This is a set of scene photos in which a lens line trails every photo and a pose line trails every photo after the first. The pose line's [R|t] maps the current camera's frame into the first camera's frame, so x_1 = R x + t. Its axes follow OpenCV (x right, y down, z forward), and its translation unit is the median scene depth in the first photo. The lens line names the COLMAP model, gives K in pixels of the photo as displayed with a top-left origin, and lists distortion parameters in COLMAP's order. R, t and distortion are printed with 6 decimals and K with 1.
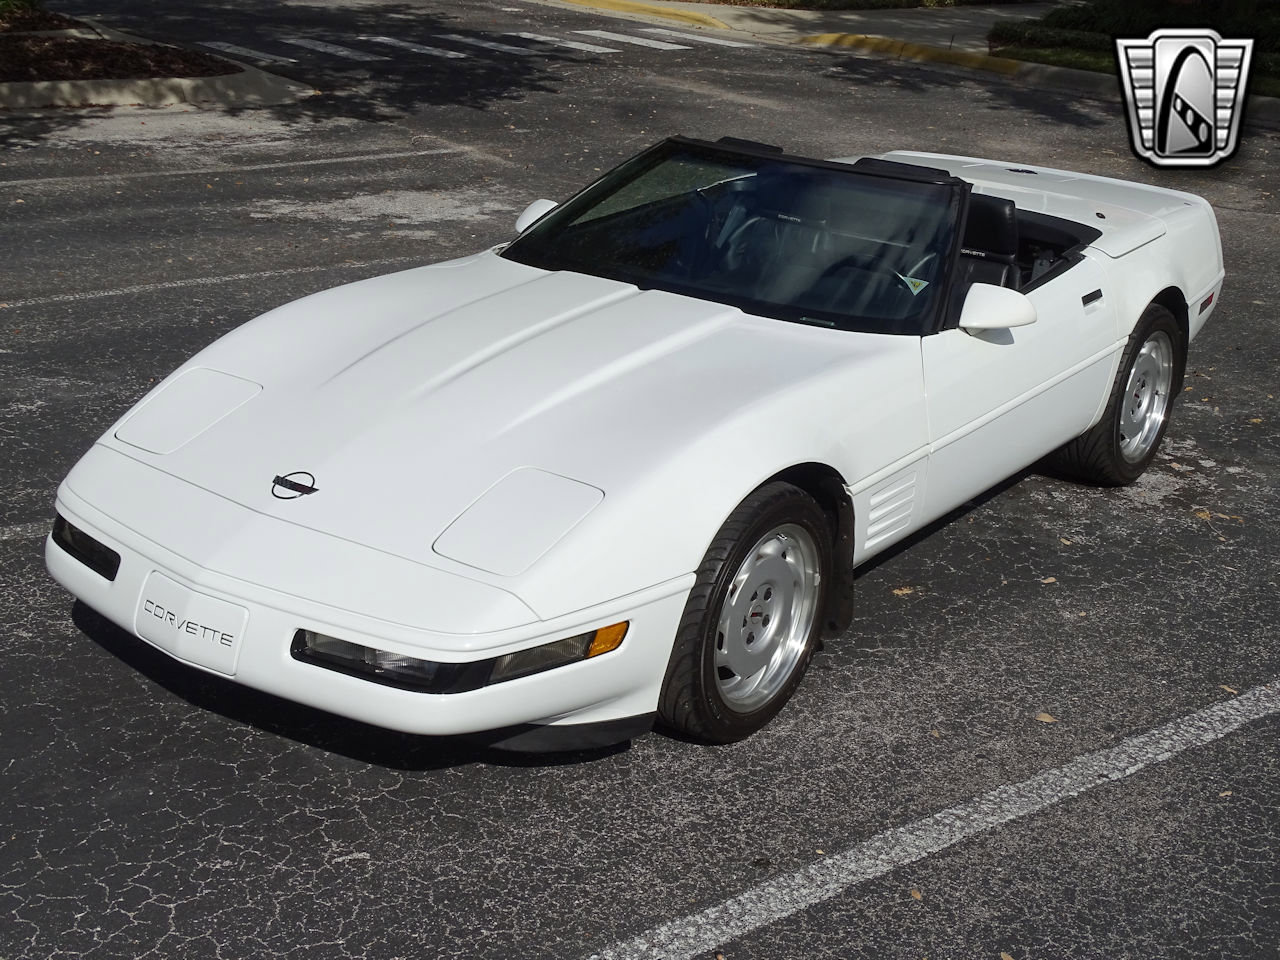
lens RADIAL K [[1664.3, 0, 672.3], [0, 1664.3, 474.5], [0, 0, 1]] dist [0.002241, 0.008026]
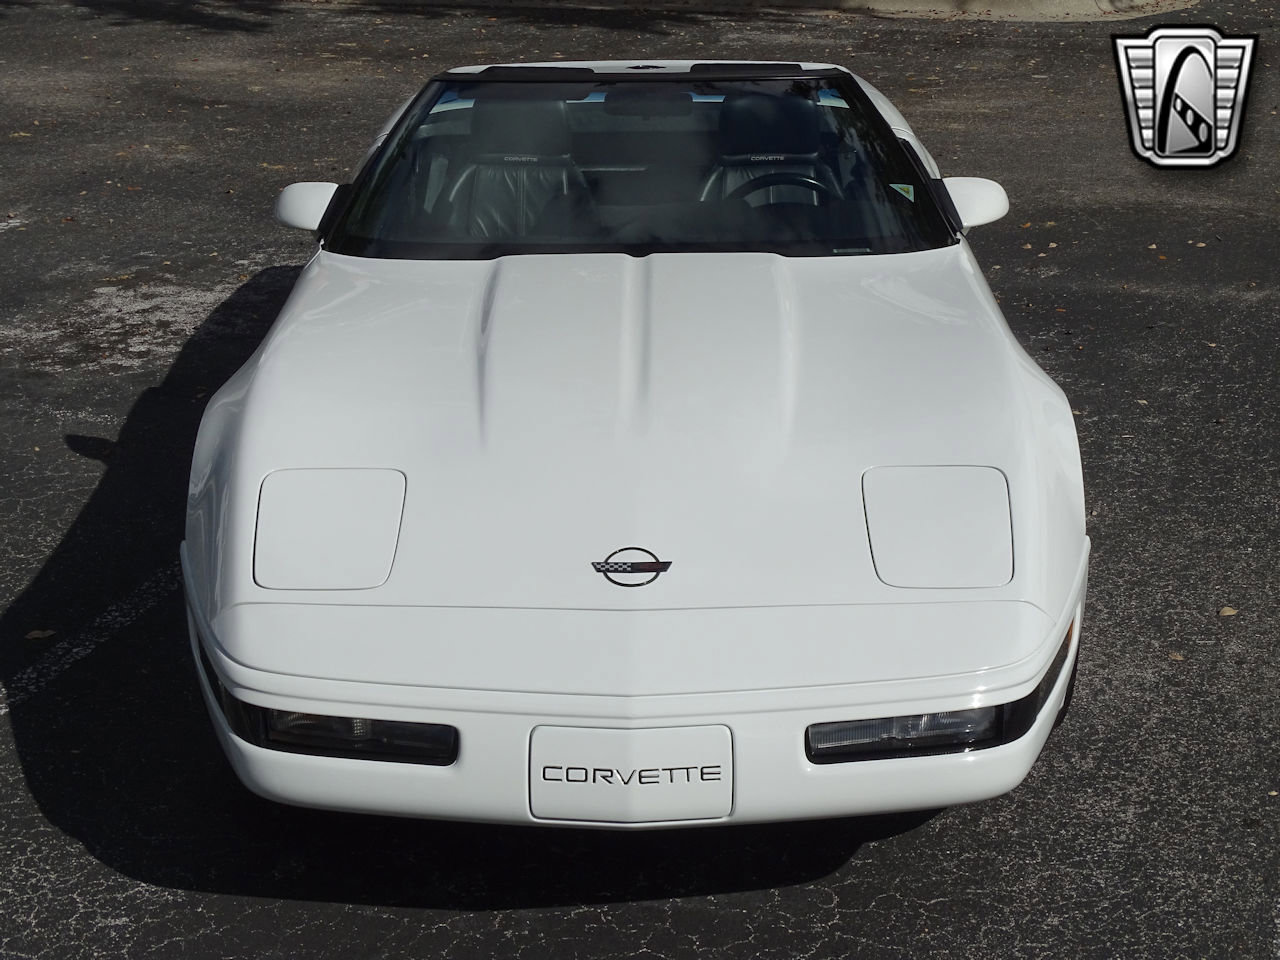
lens RADIAL K [[2105.1, 0, 644.8], [0, 2105.1, 461.1], [0, 0, 1]] dist [0.008998, 0.050232]
pose [[0.820136, -0.240450, 0.519192, -0.691241], [0.243635, 0.967796, 0.063353, -0.096996], [-0.517705, 0.074535, 0.852306, 0.172139]]
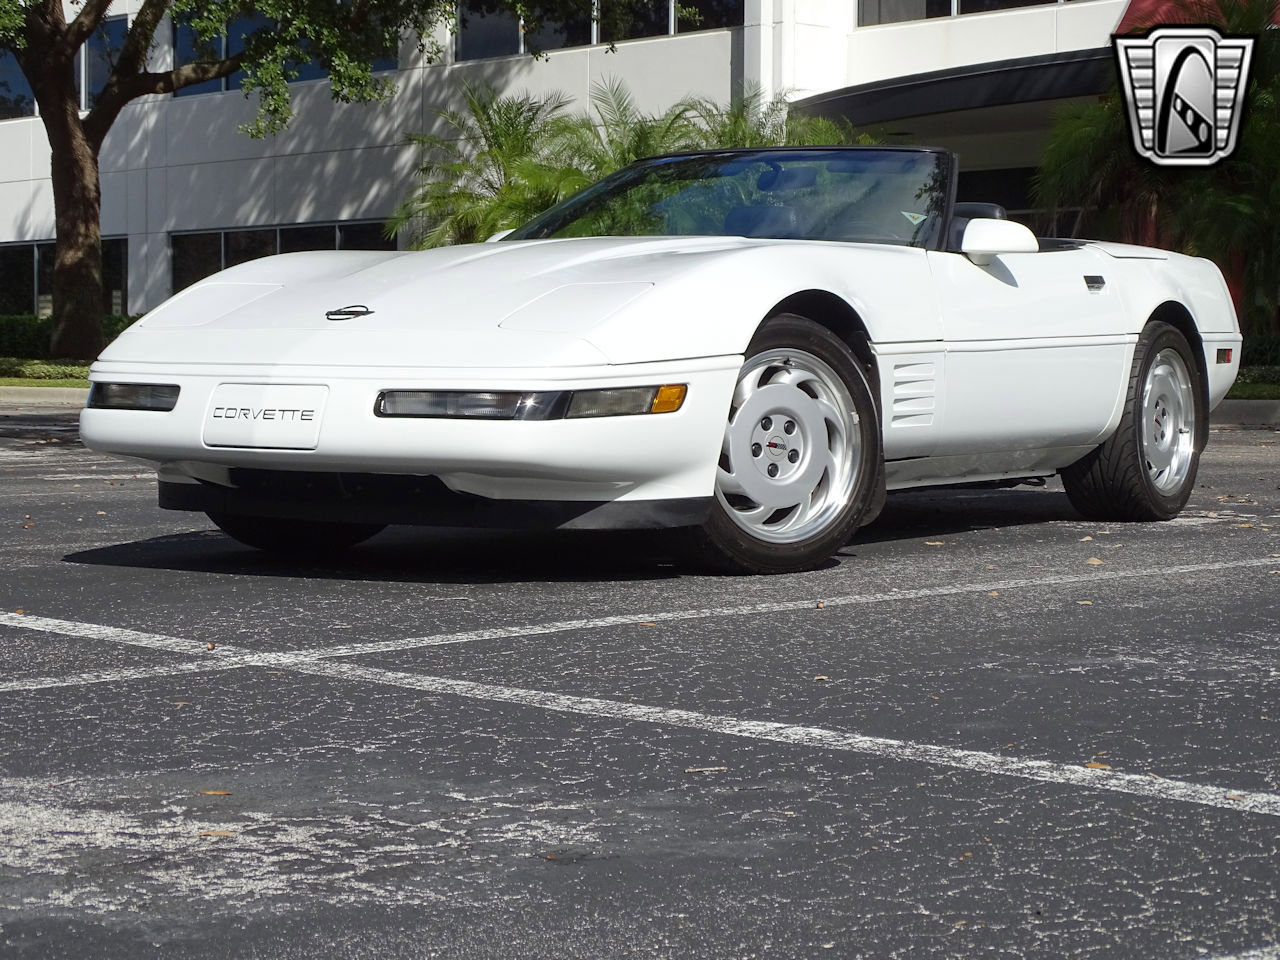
lens RADIAL K [[2673.3, 0, 623.0], [0, 2673.3, 478.4], [0, 0, 1]] dist [-0.025226, 0.222386]
pose [[0.996049, -0.051755, 0.072169, -0.177164], [0.070855, 0.953035, -0.294456, 0.589398], [-0.053540, 0.298406, 0.952936, -0.543721]]
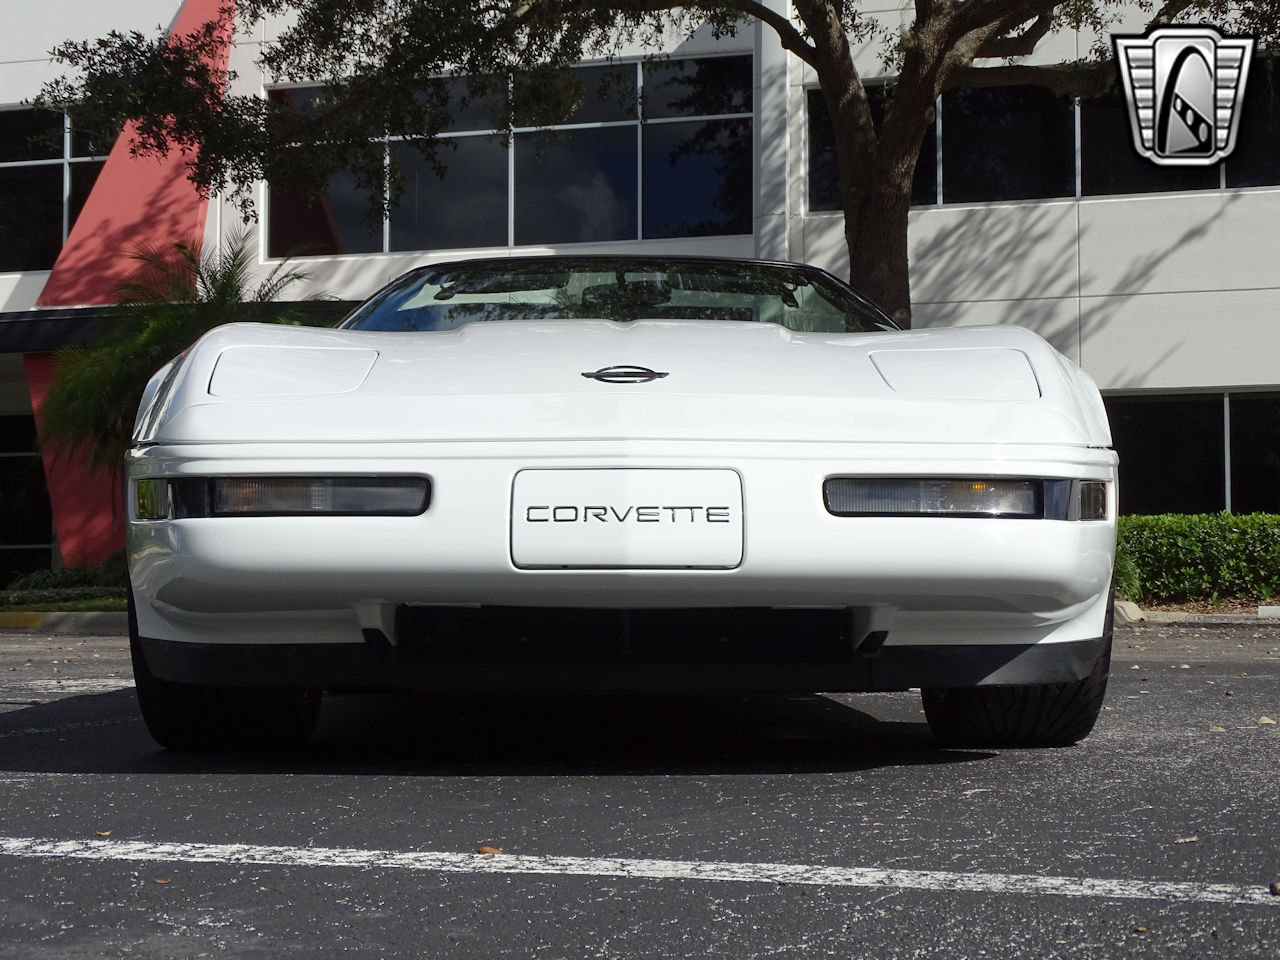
lens RADIAL K [[2115.9, 0, 636.1], [0, 2115.9, 462.0], [0, 0, 1]] dist [0.013338, 0.037517]
pose [[0.809313, -0.012815, 0.587237, -0.723620], [0.239071, 0.920391, -0.309396, 0.305732], [-0.536523, 0.390790, 0.747948, 0.343913]]
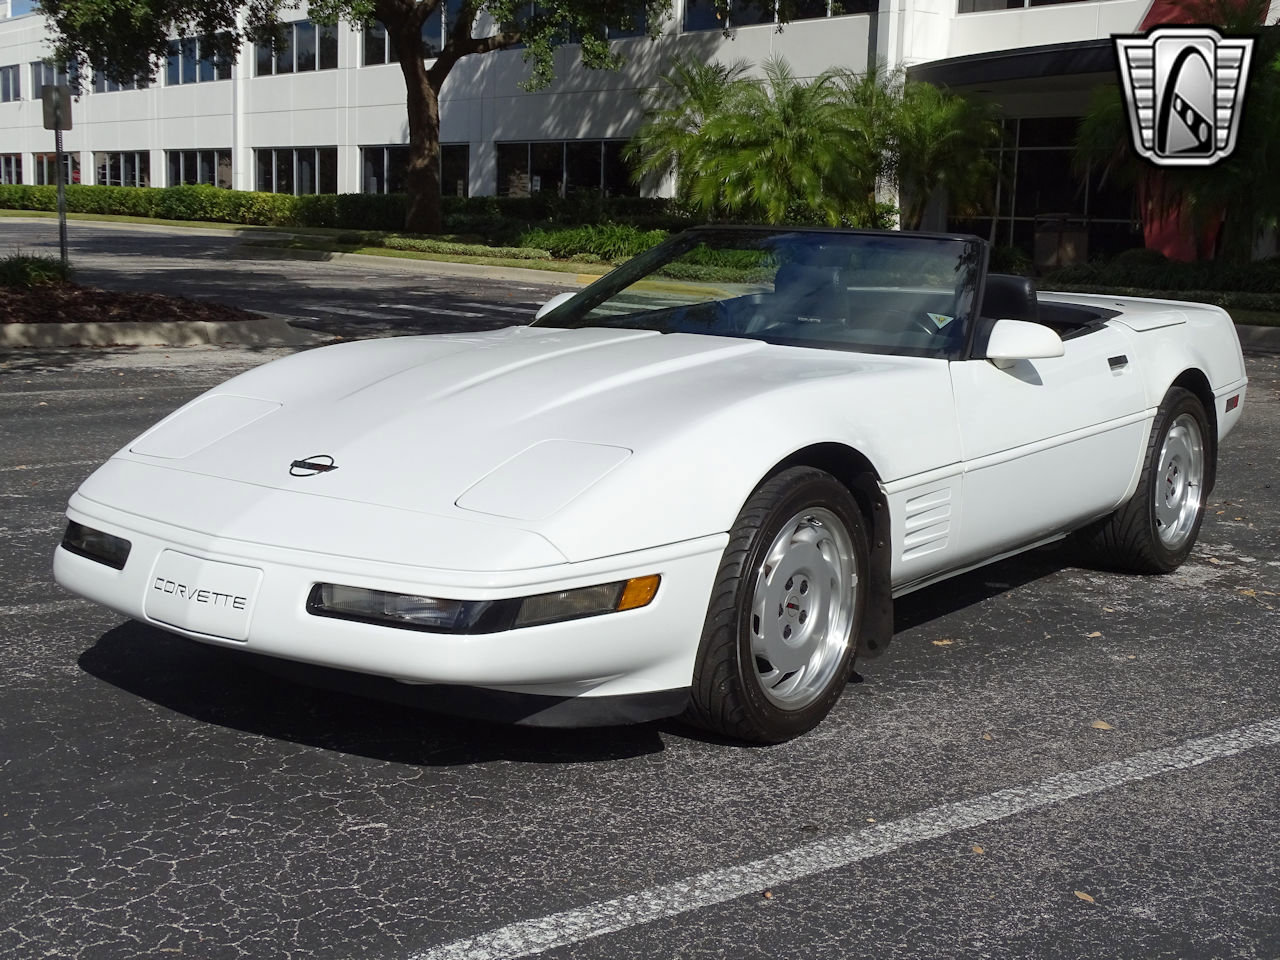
lens RADIAL K [[1670.8, 0, 680.5], [0, 1670.8, 483.1], [0, 0, 1]] dist [0.000879, 0.022518]
pose [[0.999701, -0.024213, -0.003468, -0.009291], [0.023155, 0.982509, -0.184768, 0.196454], [0.007881, 0.184633, 0.982776, 0.043884]]
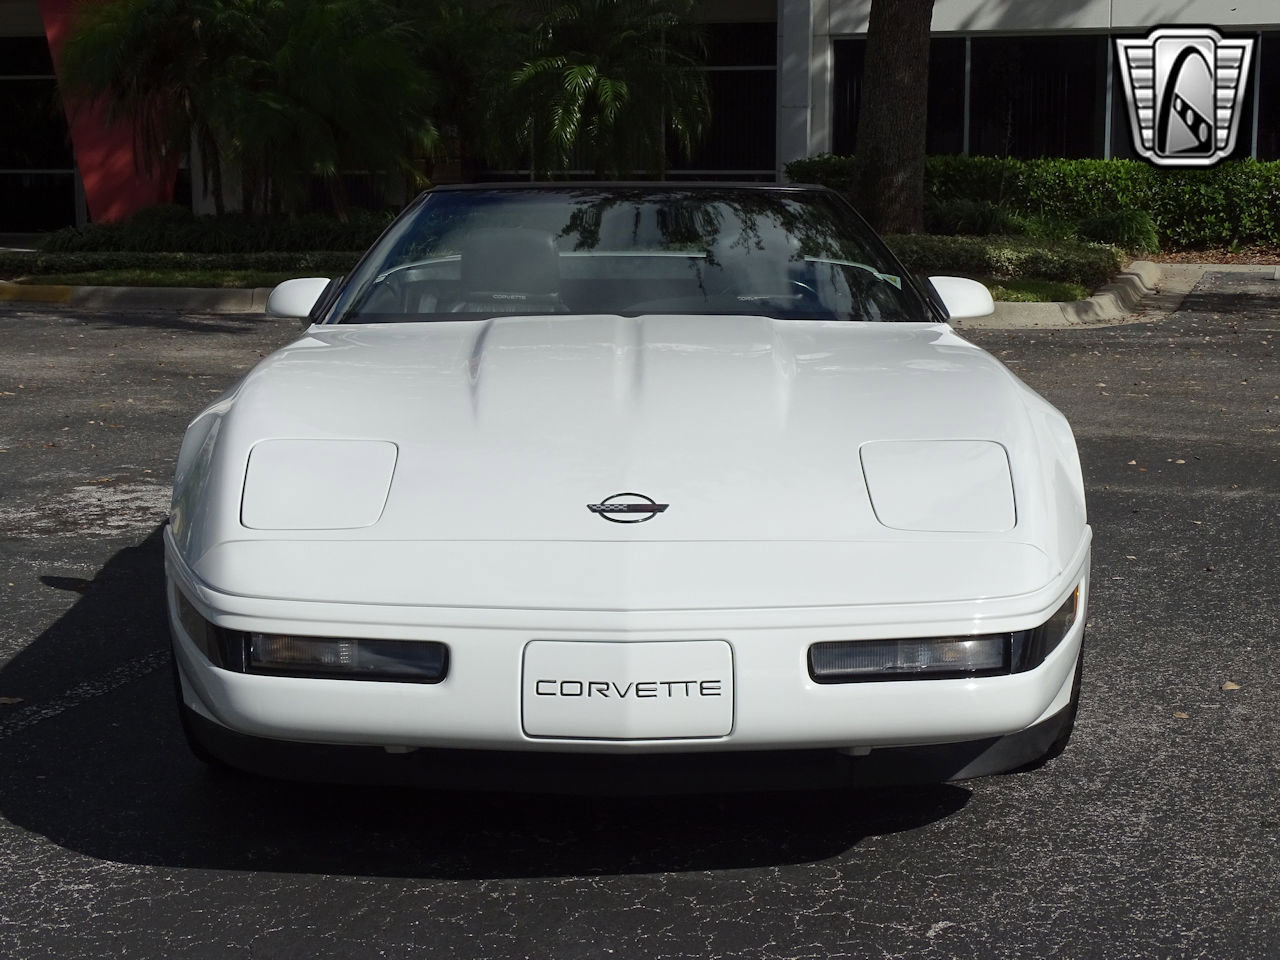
lens RADIAL K [[2115.9, 0, 636.1], [0, 2115.9, 462.0], [0, 0, 1]] dist [0.013338, 0.037517]
pose [[0.815908, -0.129924, 0.563395, -0.735689], [0.237006, 0.963952, -0.120935, 0.099130], [-0.527374, 0.232200, 0.817288, 0.215570]]
